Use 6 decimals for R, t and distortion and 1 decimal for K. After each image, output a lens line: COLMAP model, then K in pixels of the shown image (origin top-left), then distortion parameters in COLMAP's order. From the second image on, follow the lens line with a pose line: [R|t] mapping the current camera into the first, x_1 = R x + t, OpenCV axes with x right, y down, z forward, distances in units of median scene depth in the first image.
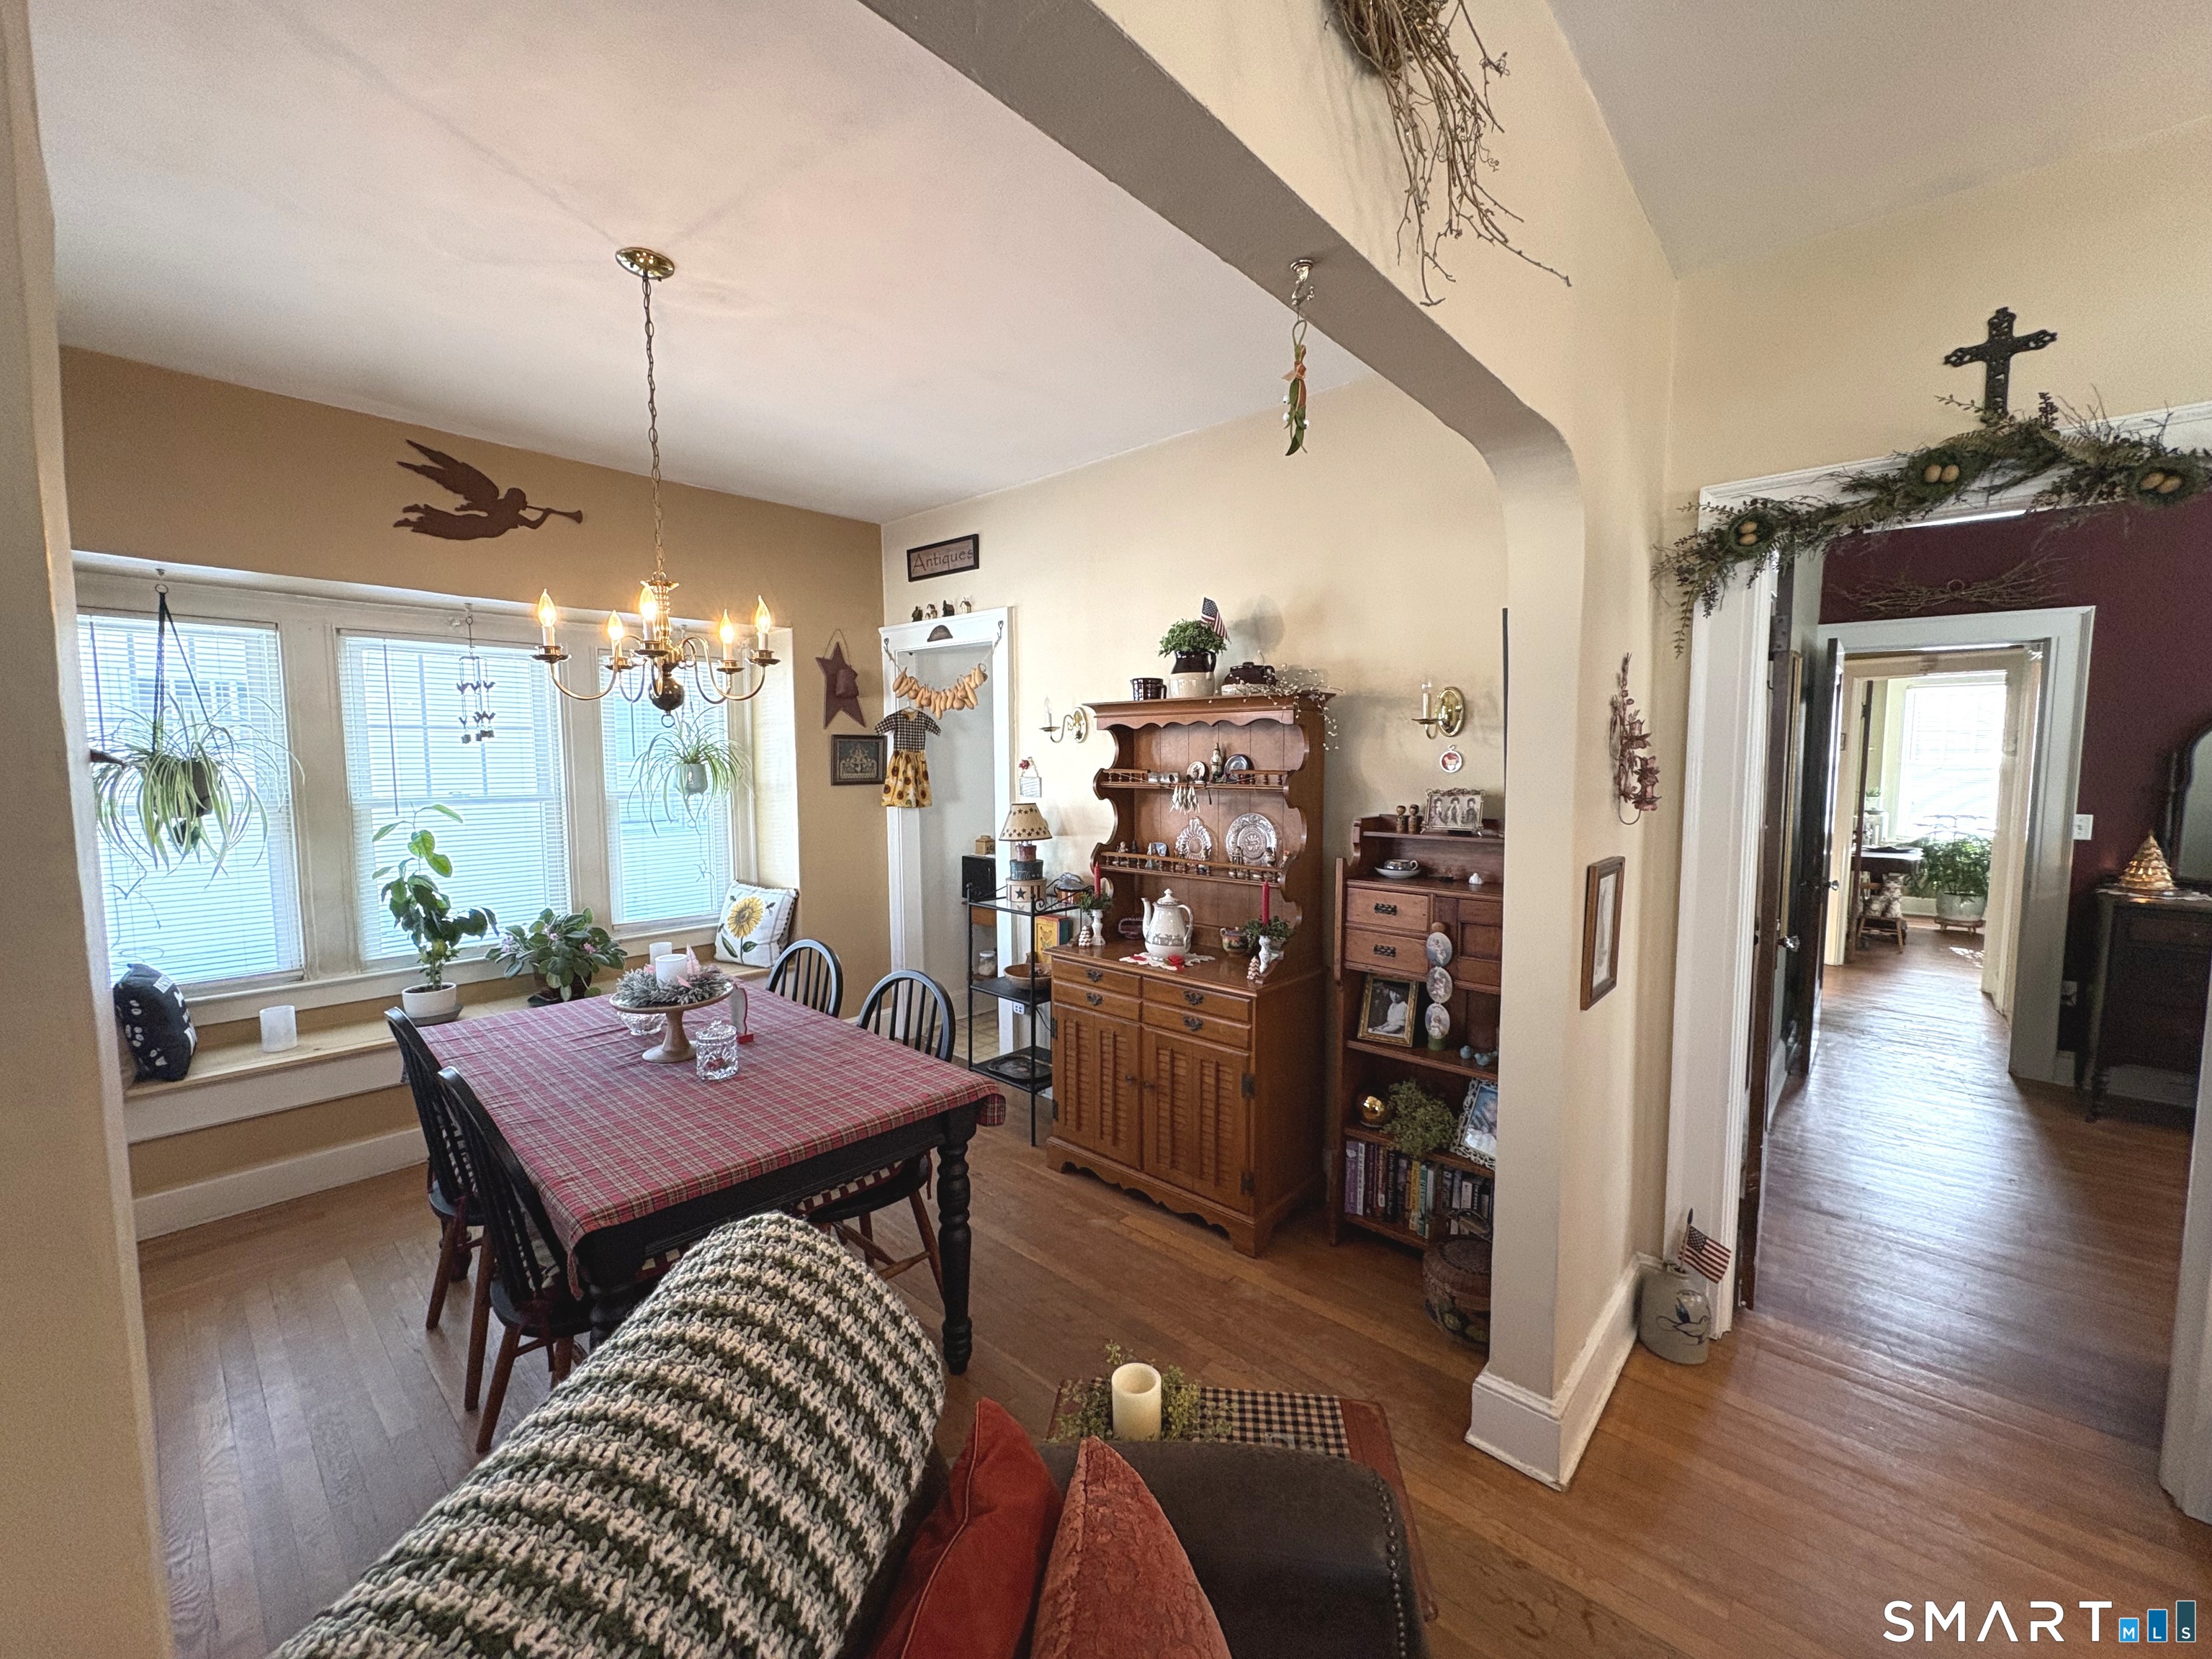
lens RADIAL K [[879.0, 0, 1106.8], [0, 879.0, 826.7], [0, 0, 1]] dist [0.001906, -0.000514]
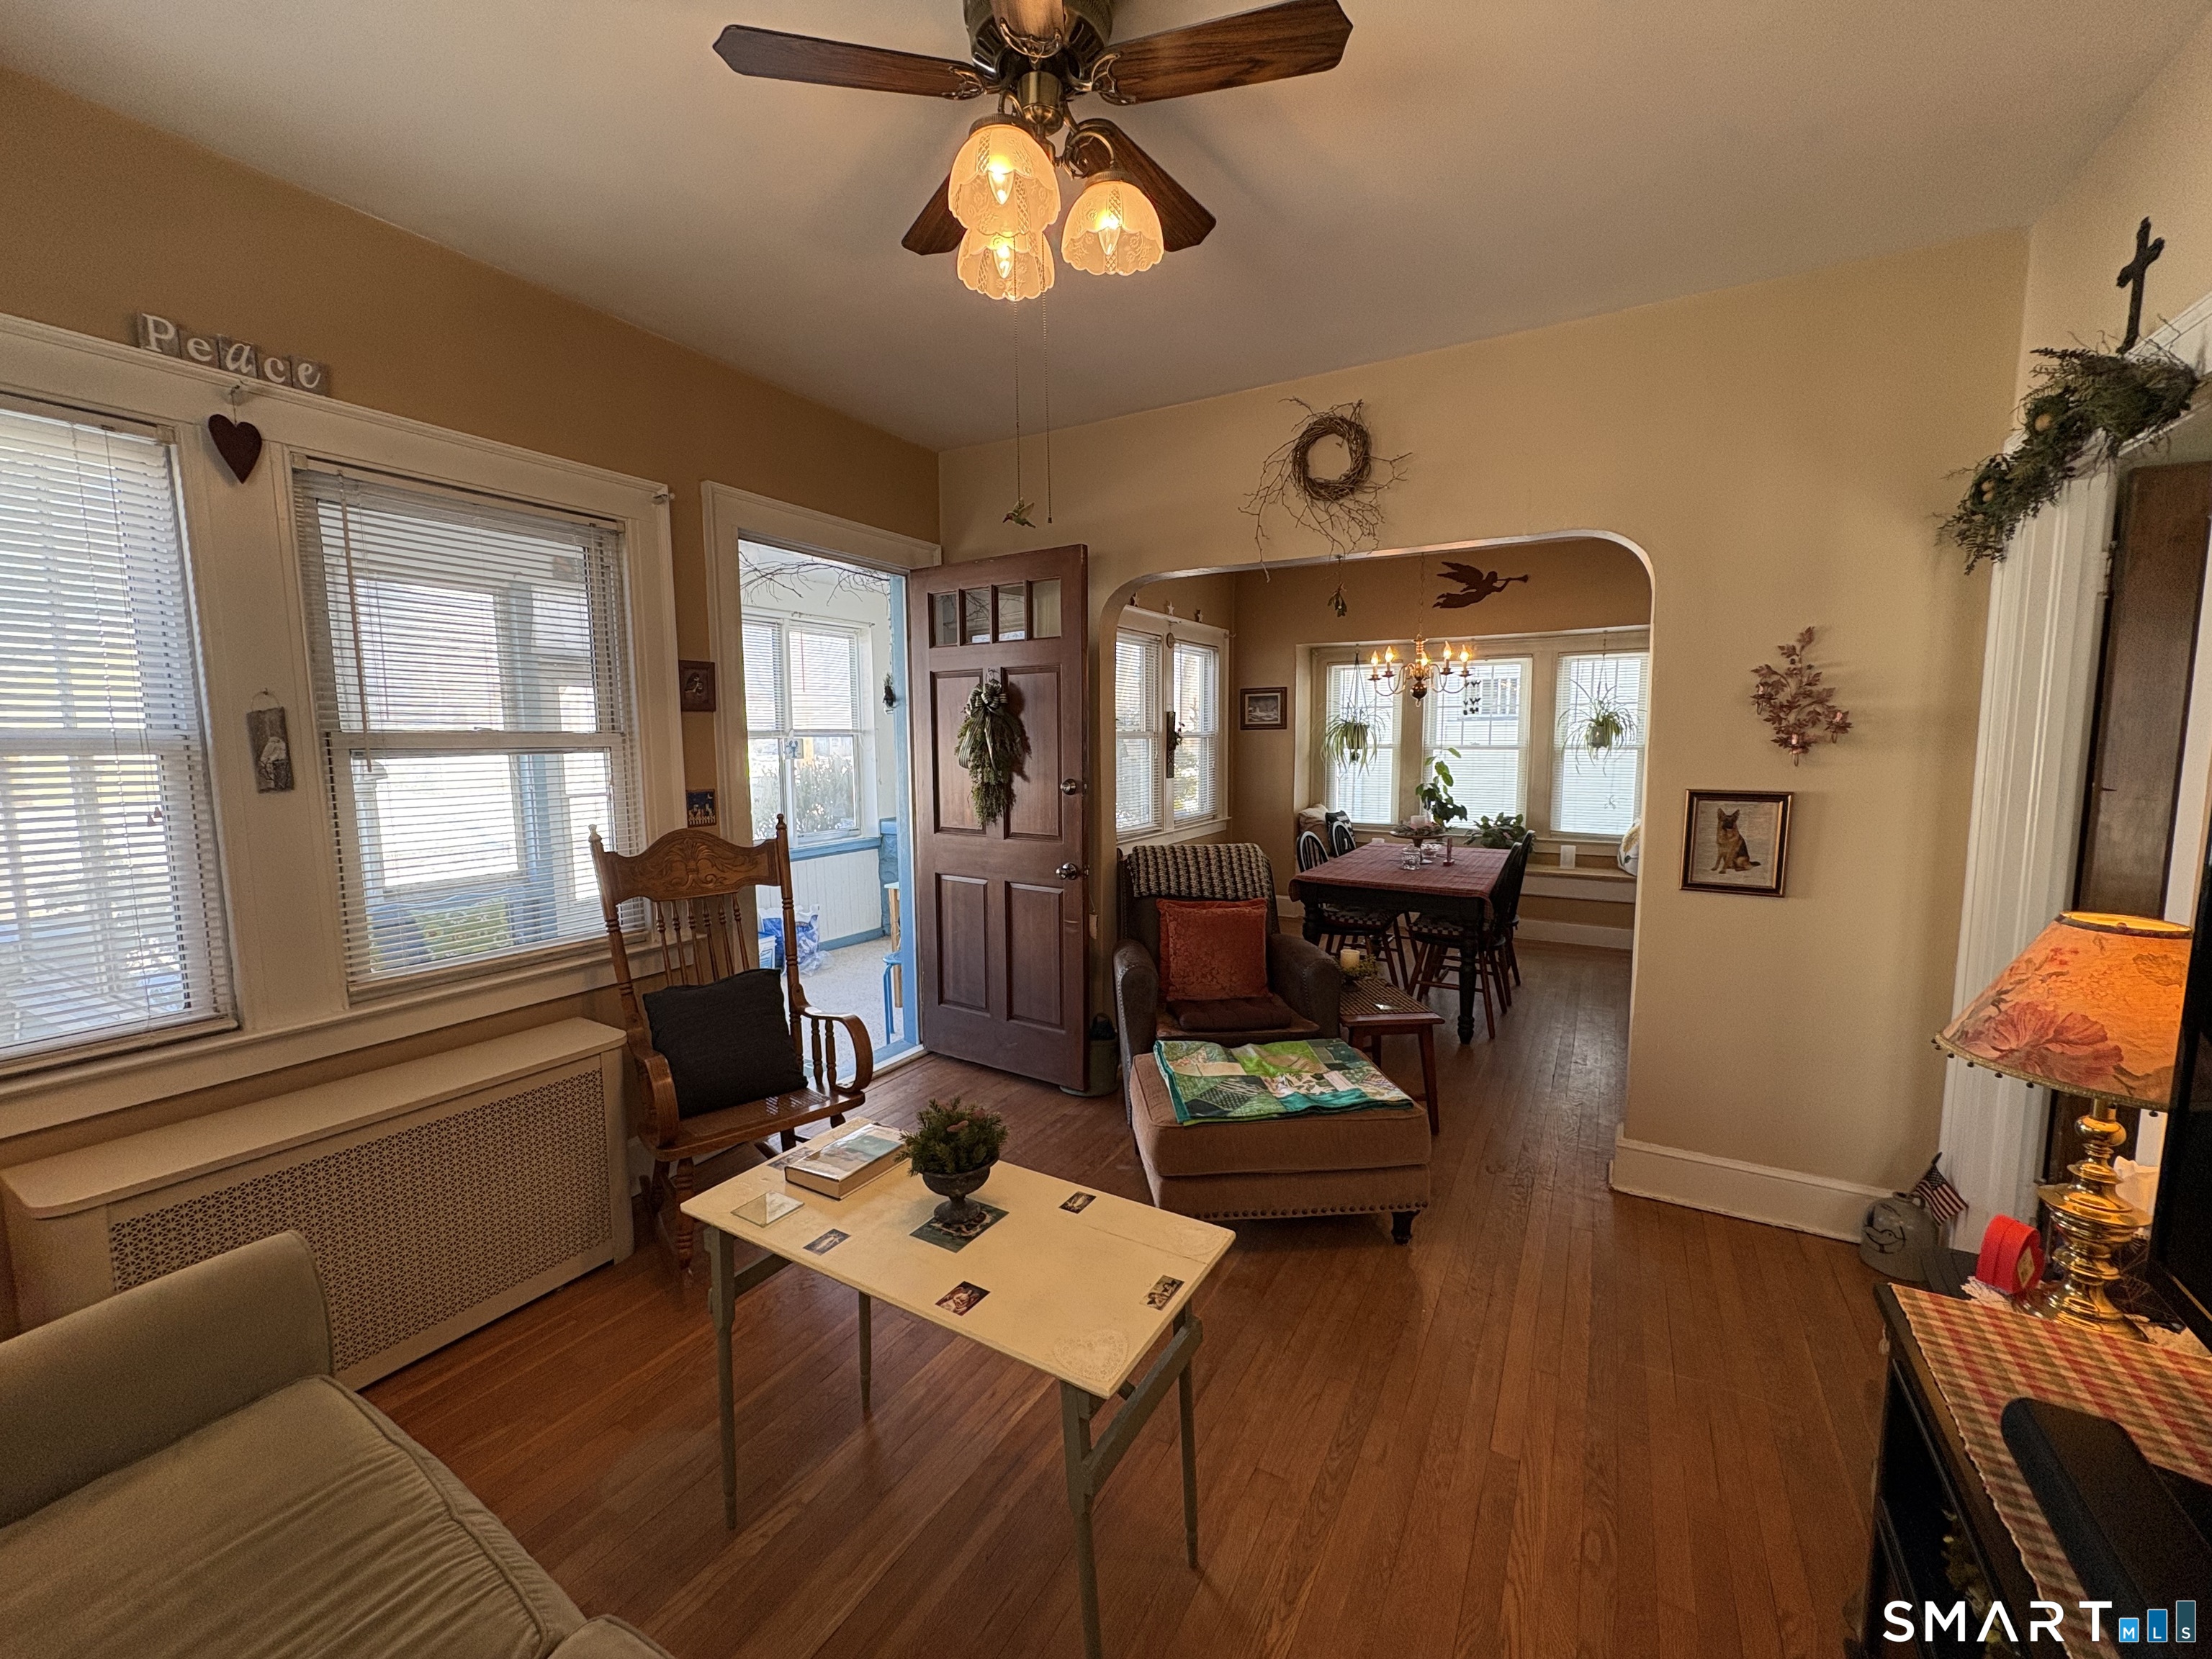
lens RADIAL K [[879.0, 0, 1099.4], [0, 879.0, 827.4], [0, 0, 1]] dist [0.001906, -0.000514]
pose [[0.204242, 0.107166, -0.973037, 0.958531], [-0.072514, 0.992915, 0.094134, 0.021799], [0.976231, 0.051333, 0.210566, -0.130708]]
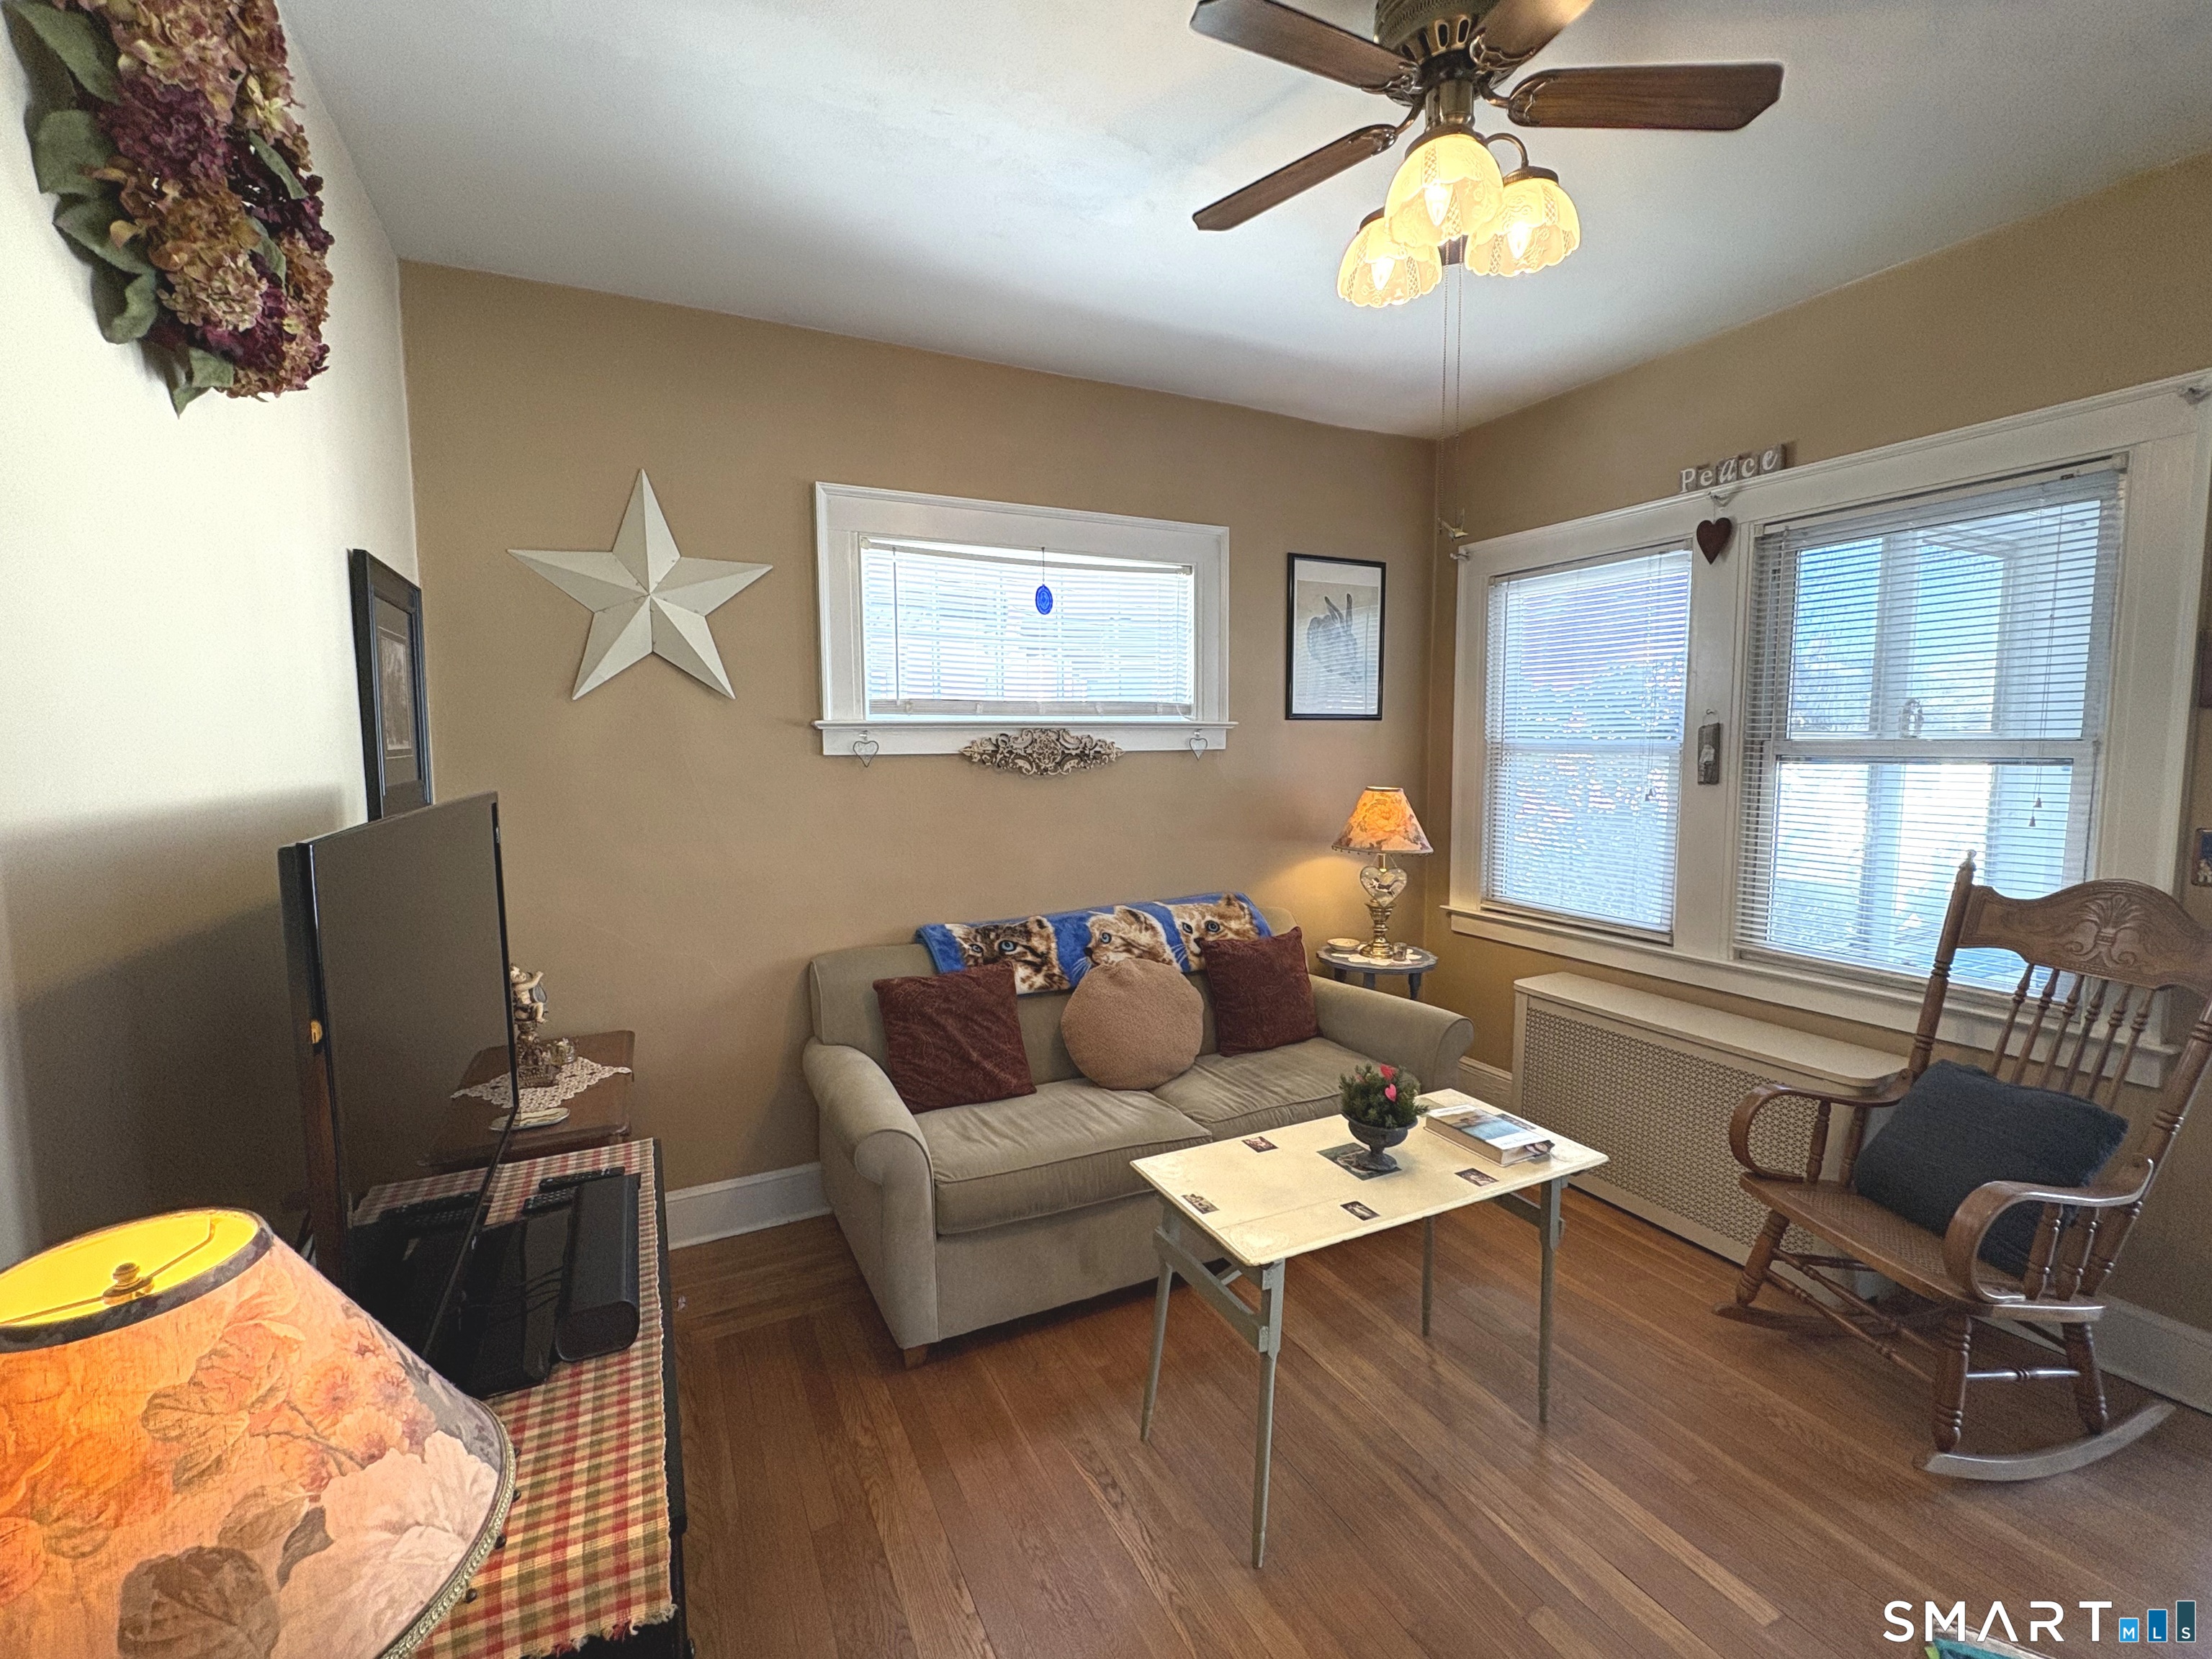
lens RADIAL K [[952.4, 0, 1103.4], [0, 952.4, 826.7], [0, 0, 1]] dist [-0.000277, -0.000364]
pose [[-0.930204, -0.022236, 0.366369, 0.453240], [0.039711, 0.986207, 0.160681, -0.031572], [-0.364888, 0.164015, -0.916491, 0.474831]]
